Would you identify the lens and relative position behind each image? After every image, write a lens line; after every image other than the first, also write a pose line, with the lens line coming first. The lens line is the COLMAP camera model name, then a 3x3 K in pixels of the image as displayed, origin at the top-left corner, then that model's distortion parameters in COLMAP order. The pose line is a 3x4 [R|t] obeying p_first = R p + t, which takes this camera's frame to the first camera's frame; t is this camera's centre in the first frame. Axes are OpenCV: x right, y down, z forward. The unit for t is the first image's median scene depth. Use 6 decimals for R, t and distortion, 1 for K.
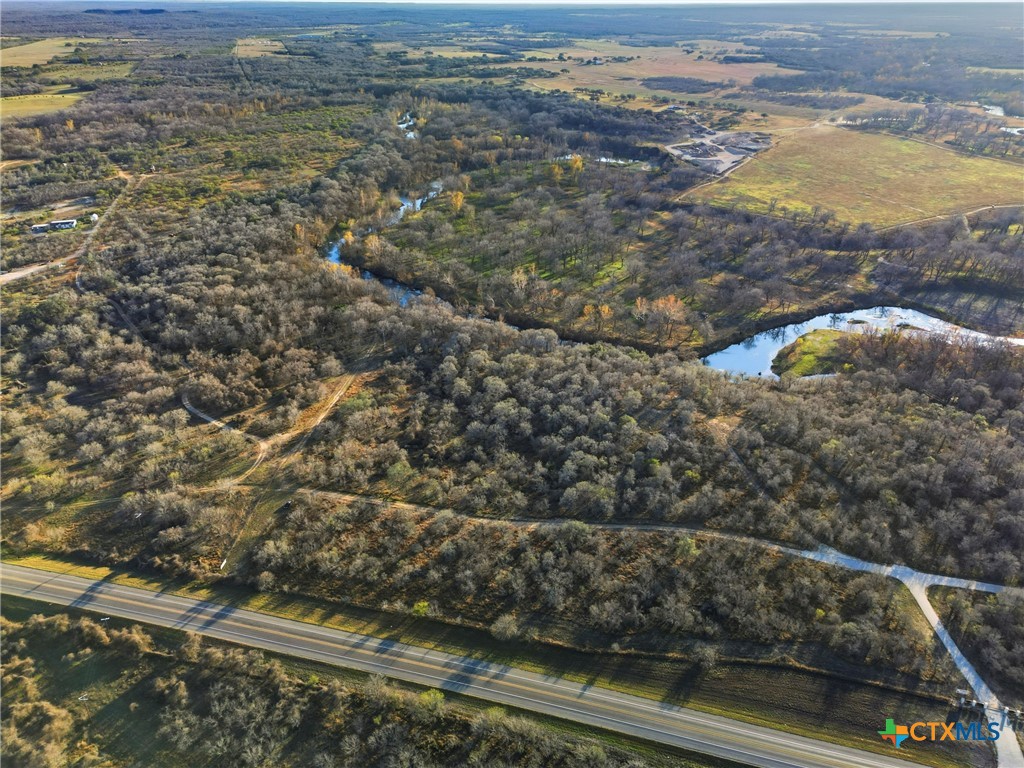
lens RADIAL K [[748.2, 0, 509.7], [0, 748.2, 356.8], [0, 0, 1]] dist [0.083074, -0.084520]
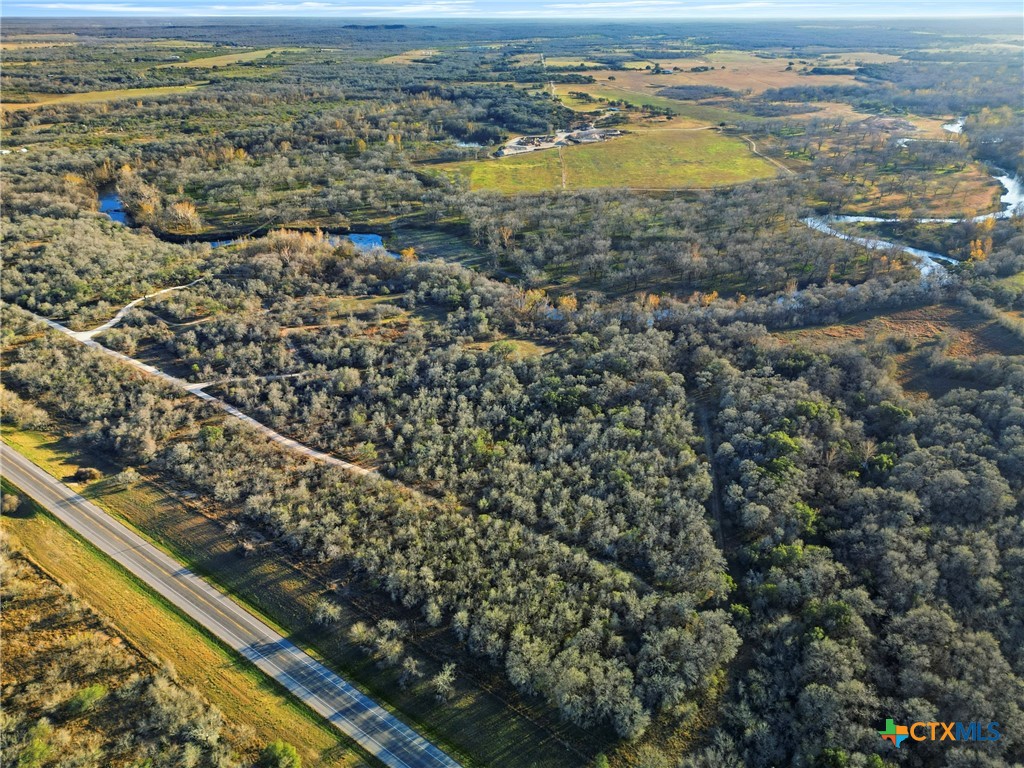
lens RADIAL K [[732.2, 0, 512.0], [0, 732.2, 384.0], [0, 0, 1]] dist [0.070921, -0.059952]
pose [[0.941878, 0.144459, -0.303312, 1.691123], [-0.137628, 0.989511, 0.043900, 0.160518], [0.306472, 0.000396, 0.951880, -0.312977]]
